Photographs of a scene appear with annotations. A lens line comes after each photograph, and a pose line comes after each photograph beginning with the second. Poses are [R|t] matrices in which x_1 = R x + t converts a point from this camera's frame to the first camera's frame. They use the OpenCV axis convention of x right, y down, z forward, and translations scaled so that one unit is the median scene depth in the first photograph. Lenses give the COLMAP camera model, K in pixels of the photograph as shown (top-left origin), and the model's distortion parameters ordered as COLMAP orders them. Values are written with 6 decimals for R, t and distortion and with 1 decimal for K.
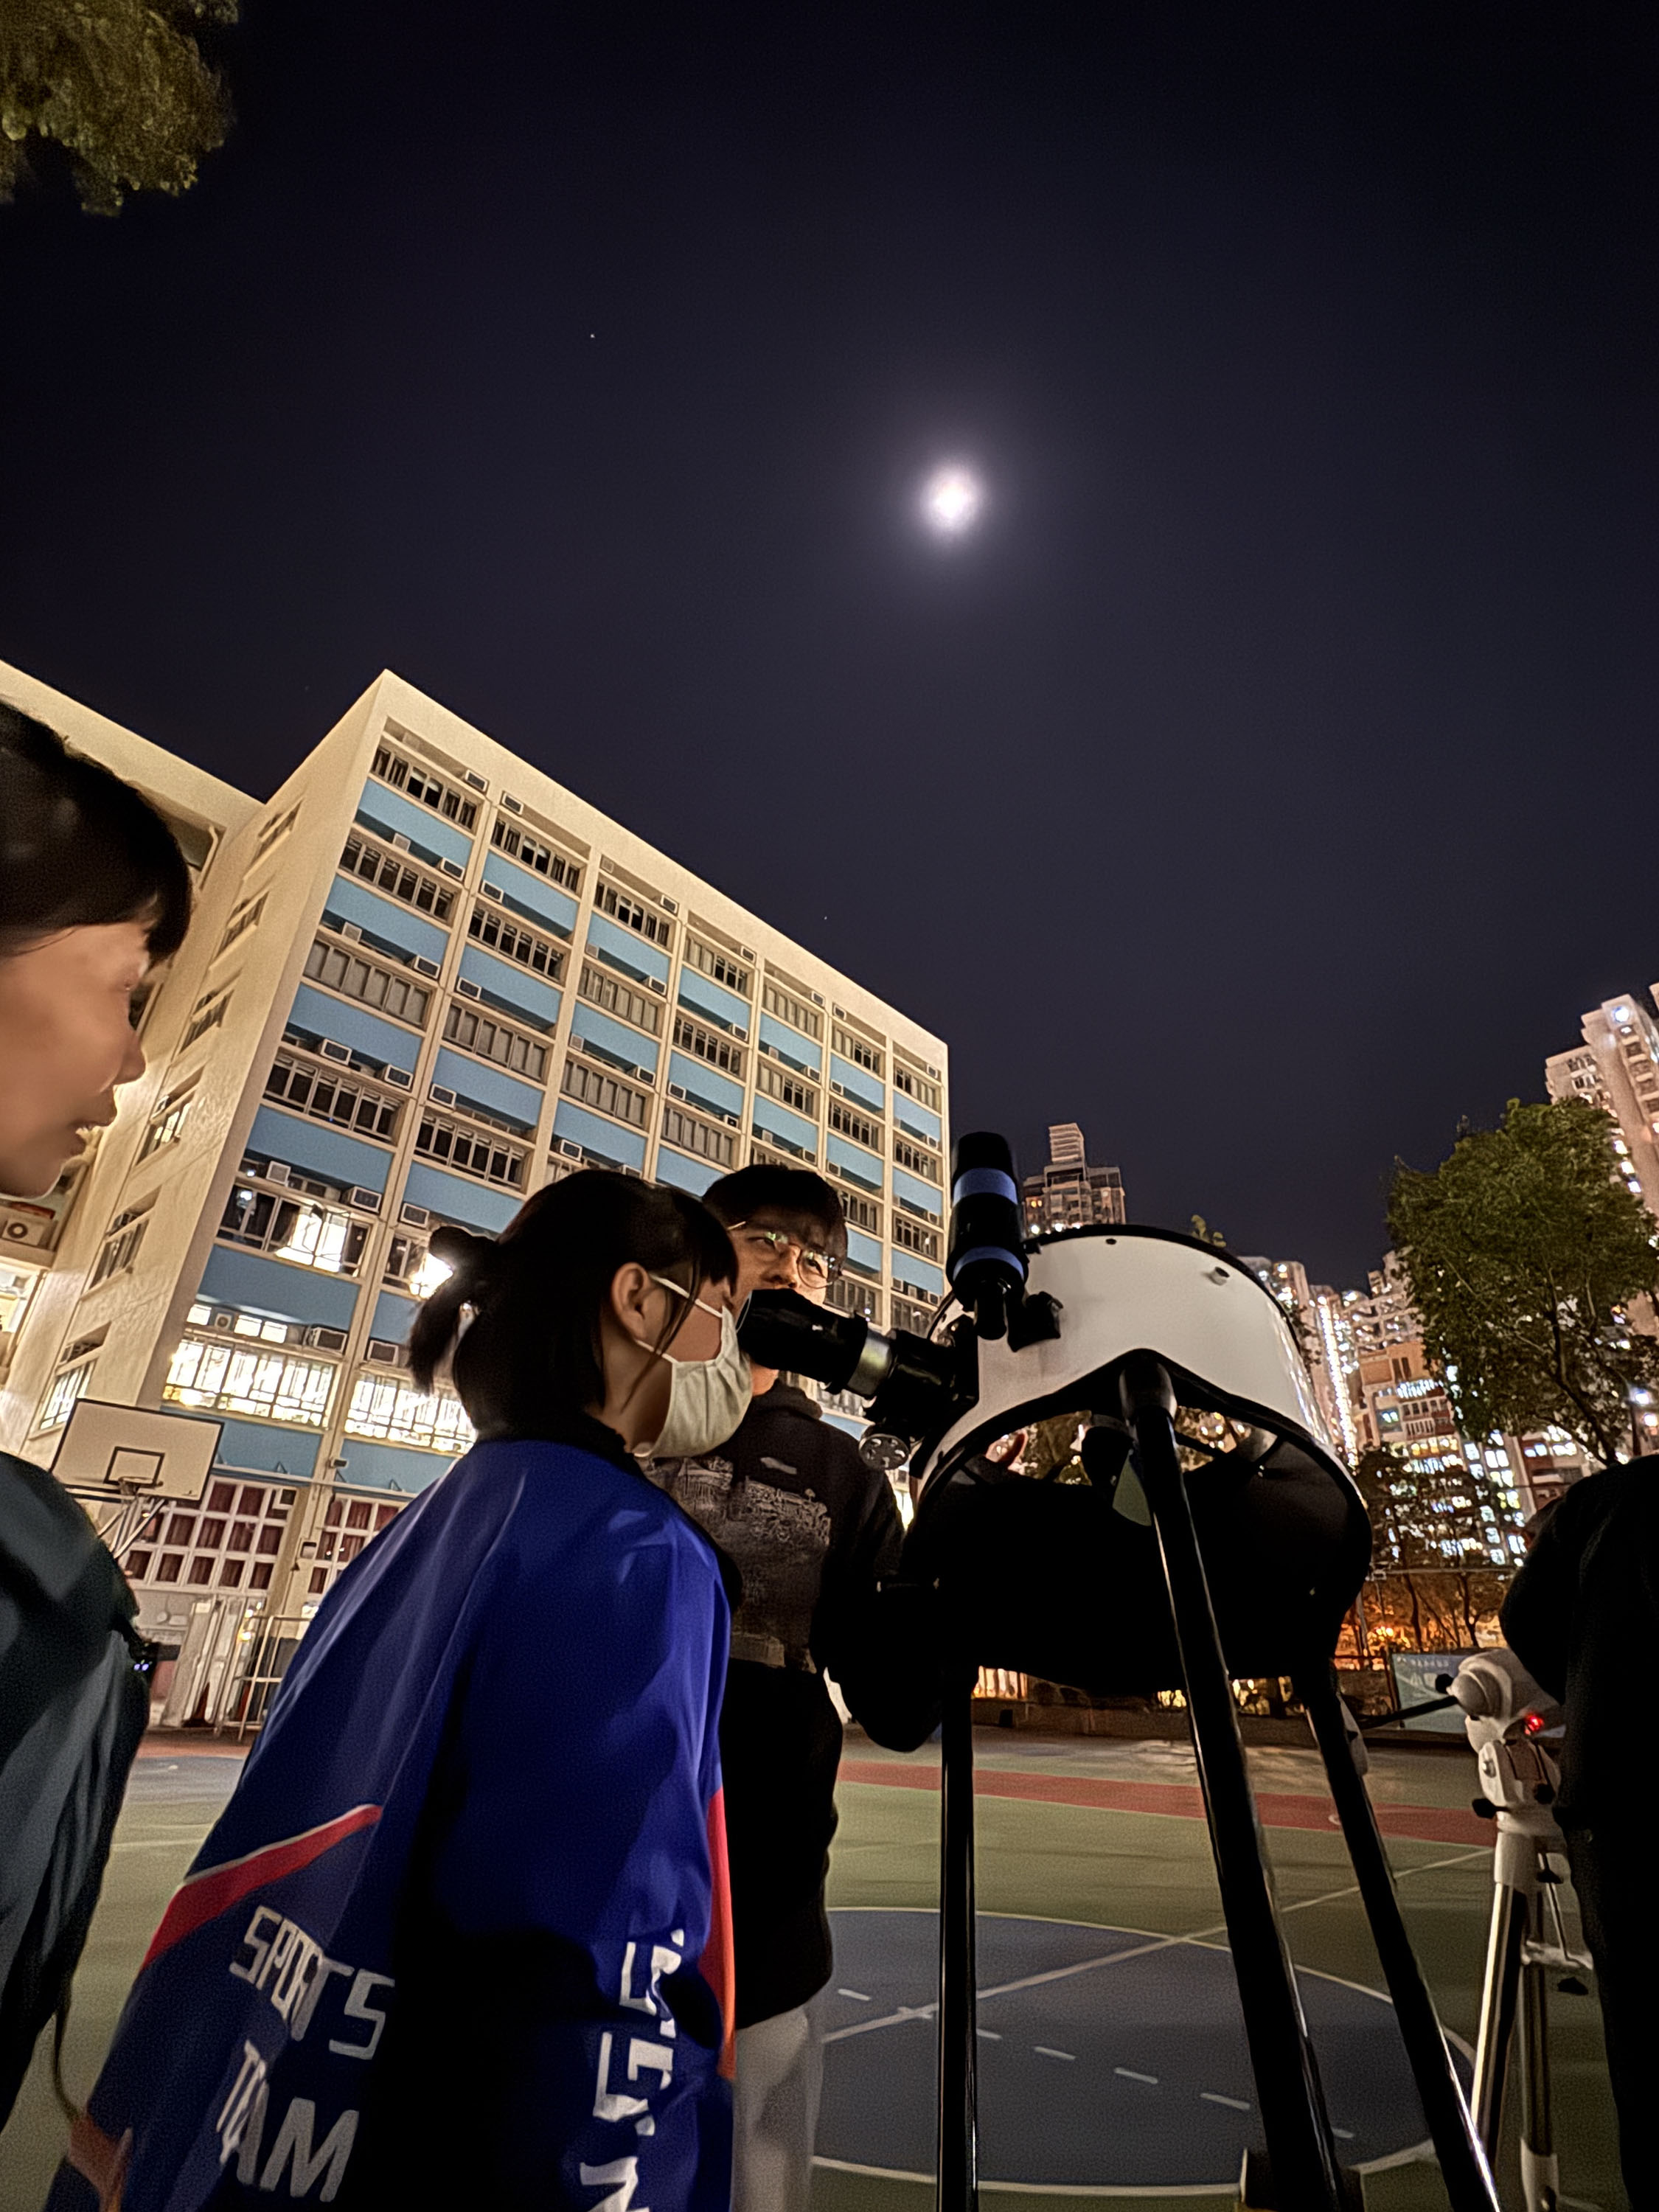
lens RADIAL K [[1055.2, 0, 829.5], [0, 1055.2, 1106.0], [0, 0, 1]] dist [-0.000824, -0.000180]
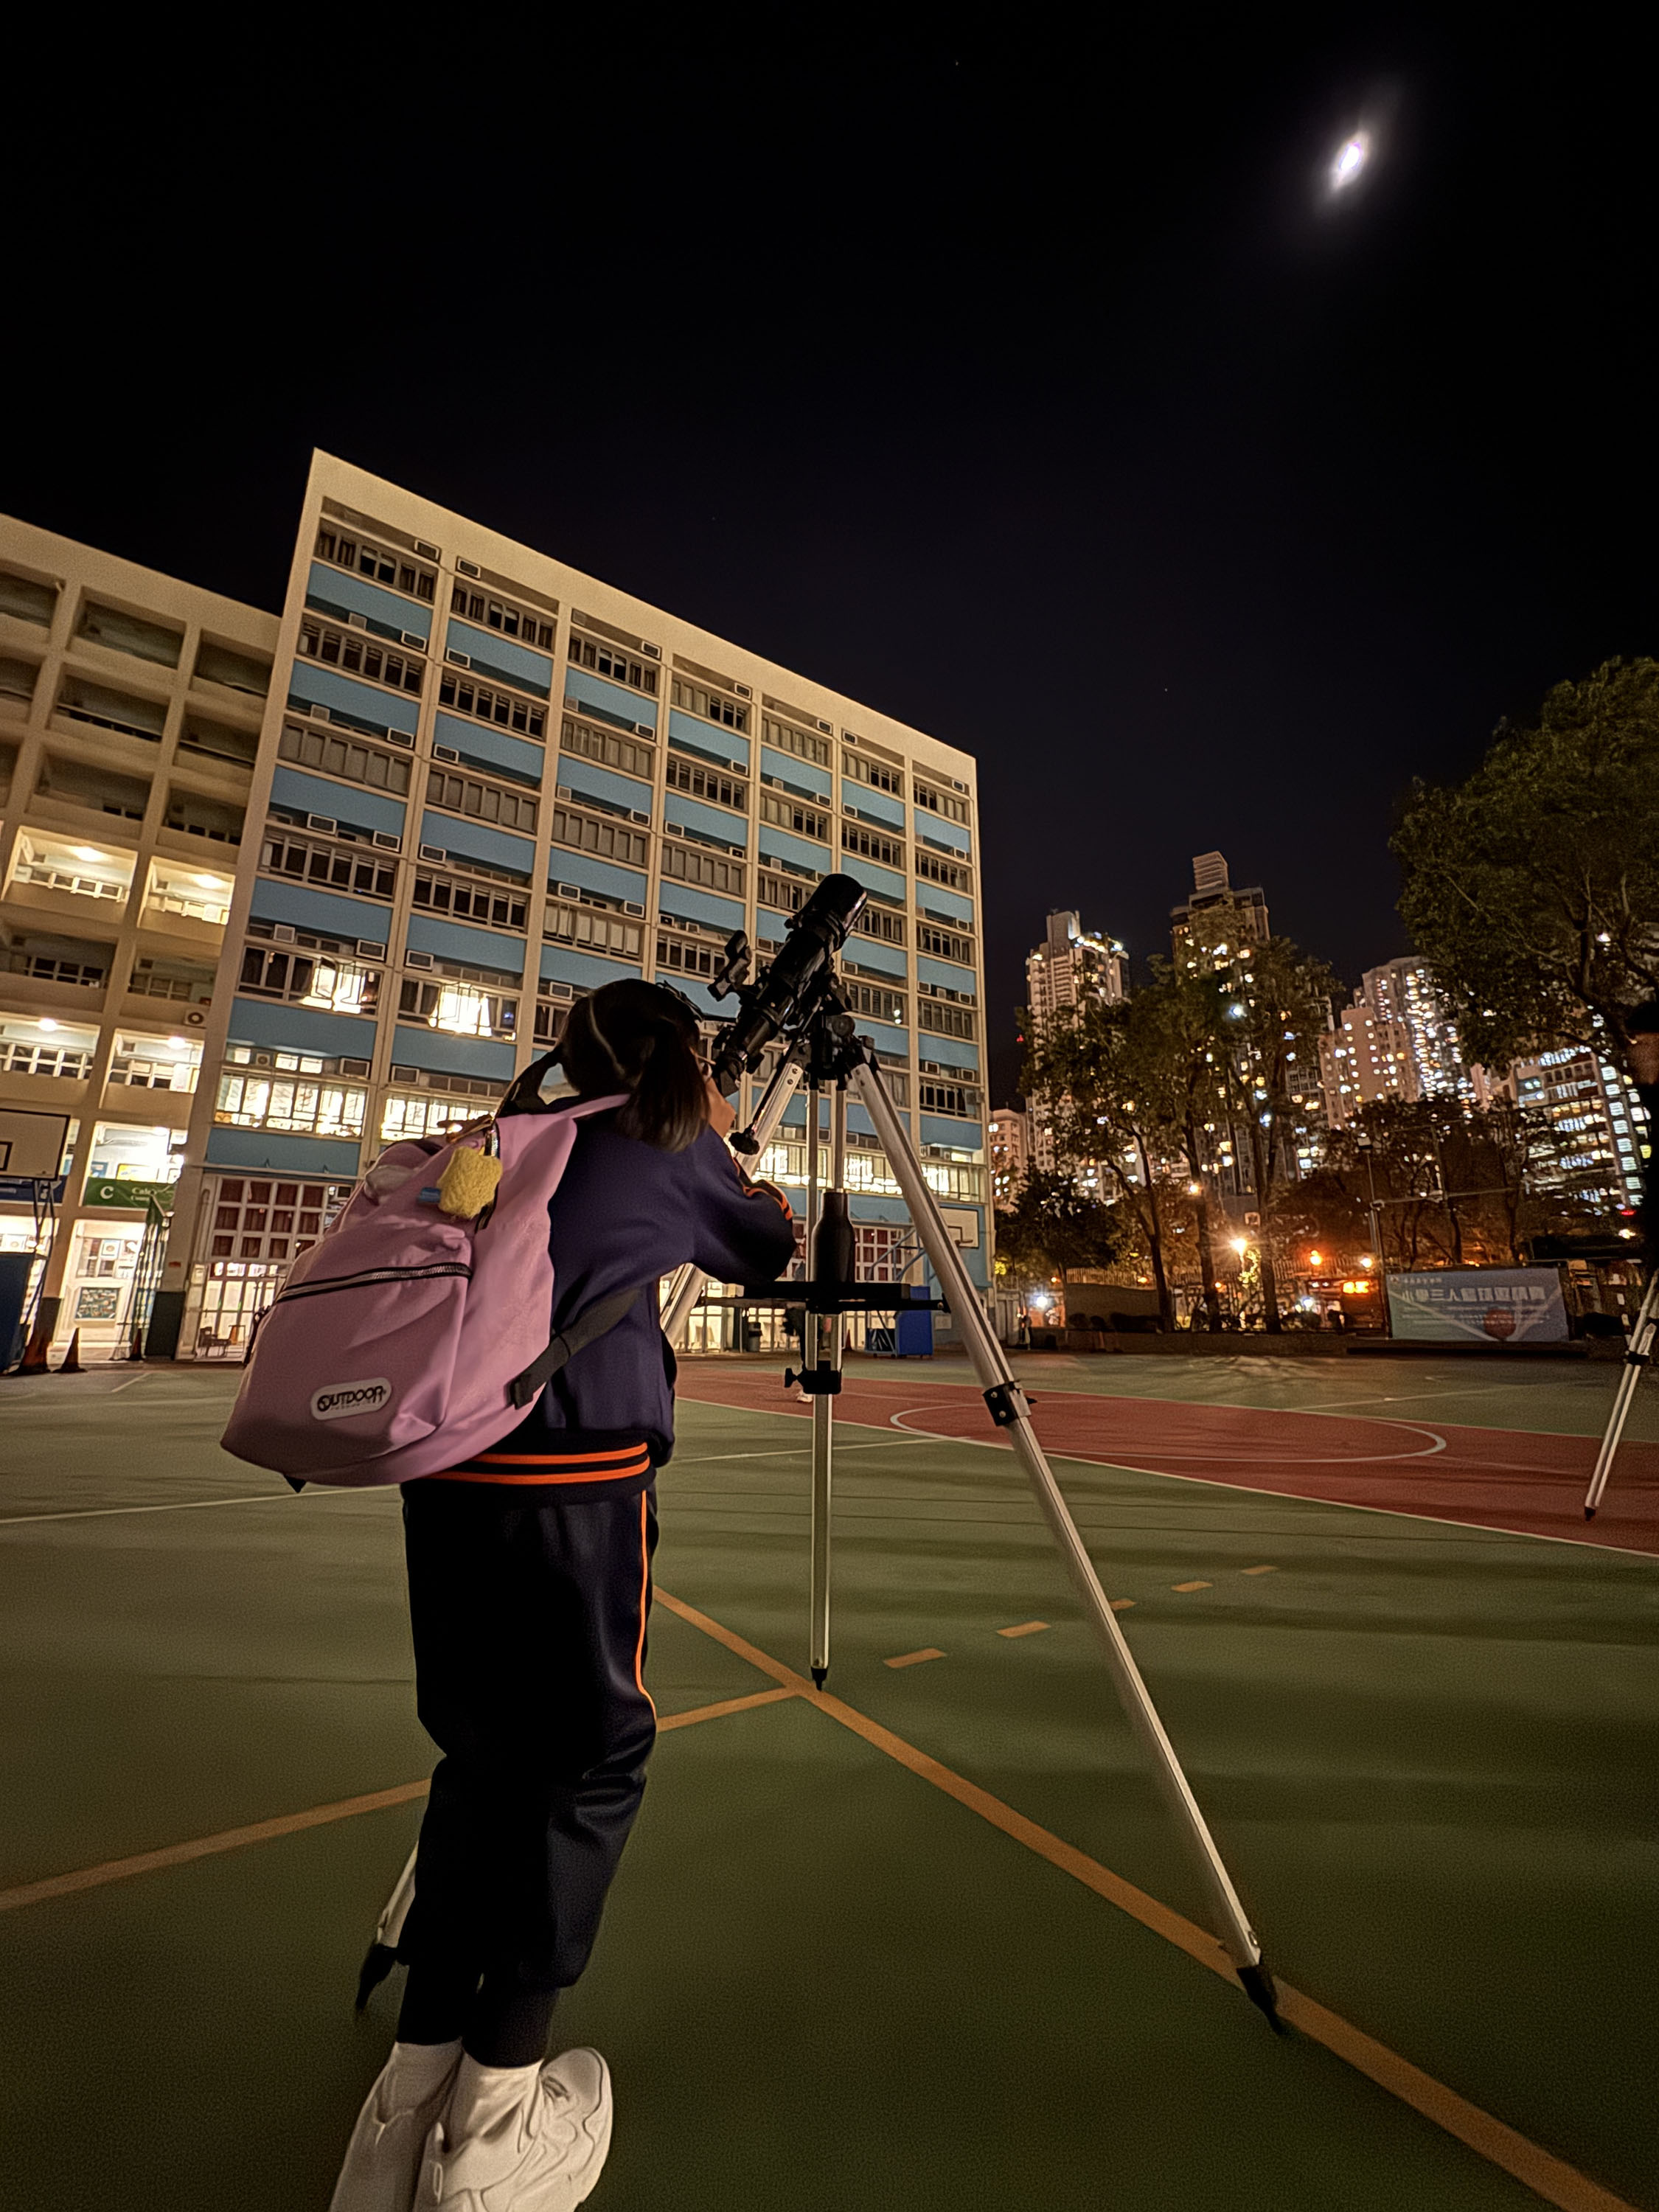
lens RADIAL K [[867.3, 0, 829.5], [0, 867.3, 1106.0], [0, 0, 1]] dist [-0.001426, 0.000097]
pose [[0.970962, -0.088250, -0.222363, 0.188528], [0.139914, 0.963417, 0.228588, 0.080928], [0.194056, -0.253062, 0.947788, 0.113802]]
